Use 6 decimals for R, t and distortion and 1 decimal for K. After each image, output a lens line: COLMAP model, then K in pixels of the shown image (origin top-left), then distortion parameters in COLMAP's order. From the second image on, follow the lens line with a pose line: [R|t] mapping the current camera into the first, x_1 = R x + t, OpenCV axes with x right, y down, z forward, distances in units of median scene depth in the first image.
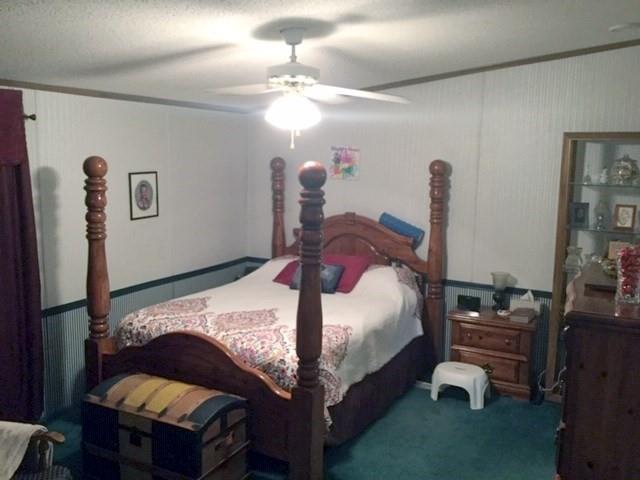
lens RADIAL K [[565.5, 0, 320.7], [0, 565.5, 240.9], [0, 0, 1]] dist [0.099700, -0.188999]
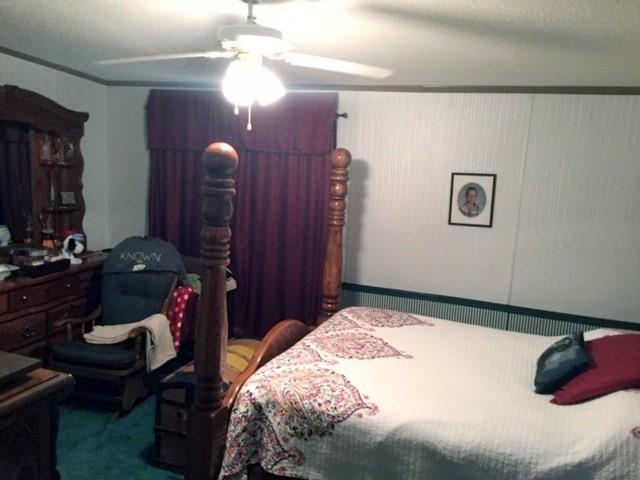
lens RADIAL K [[565.5, 0, 320.7], [0, 565.5, 240.9], [0, 0, 1]] dist [0.099700, -0.188999]
pose [[0.128124, 0.157665, -0.979146, 0.542217], [-0.198752, 0.971336, 0.130400, -0.089372], [0.971639, 0.177899, 0.155787, 0.669759]]
